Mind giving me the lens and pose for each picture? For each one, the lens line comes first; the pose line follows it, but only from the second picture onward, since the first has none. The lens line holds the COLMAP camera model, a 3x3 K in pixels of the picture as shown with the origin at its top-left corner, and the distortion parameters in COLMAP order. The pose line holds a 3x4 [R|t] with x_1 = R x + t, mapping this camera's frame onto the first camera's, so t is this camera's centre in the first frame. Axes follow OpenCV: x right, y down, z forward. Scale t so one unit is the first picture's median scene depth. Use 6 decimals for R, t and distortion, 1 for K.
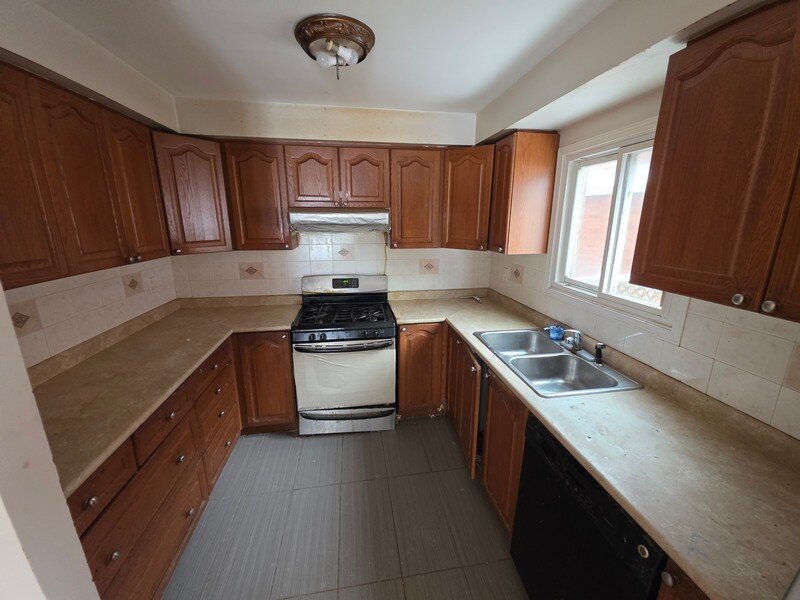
lens RADIAL K [[320.7, 0, 400.7], [0, 320.7, 298.2], [0, 0, 1]] dist [0.005800, -0.002539]
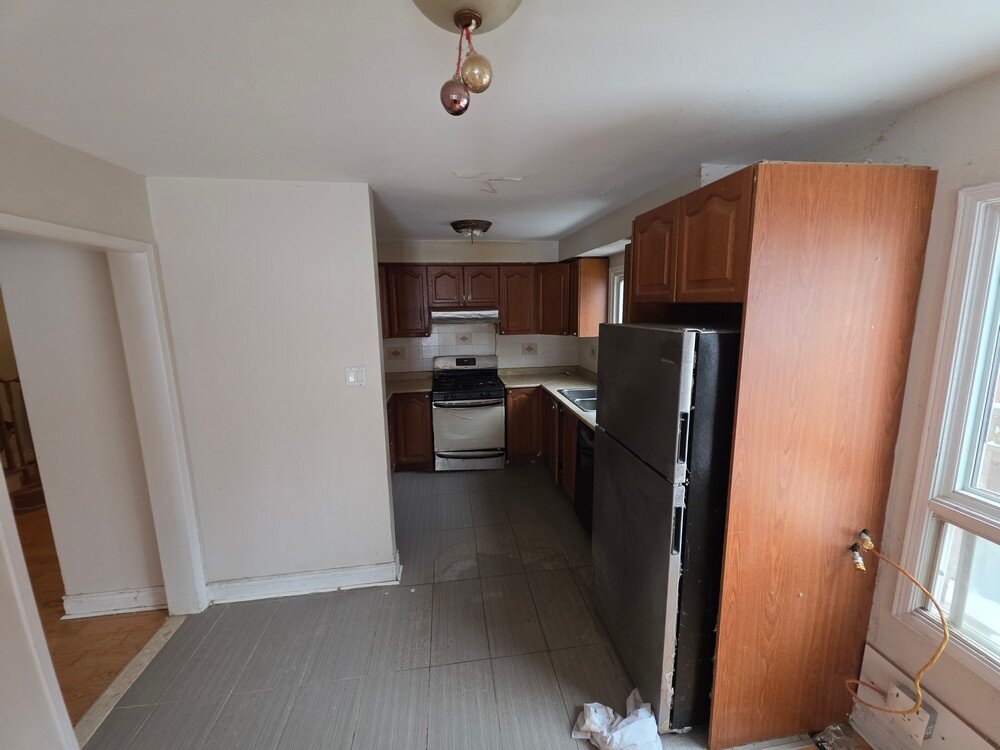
lens RADIAL K [[400.9, 0, 500.3], [0, 400.9, 371.5], [0, 0, 1]] dist [0.005800, -0.002539]
pose [[0.999715, -0.013665, -0.019585, 0.002191], [0.012091, 0.996852, -0.078362, 0.142629], [0.020594, 0.078103, 0.996733, -0.734229]]
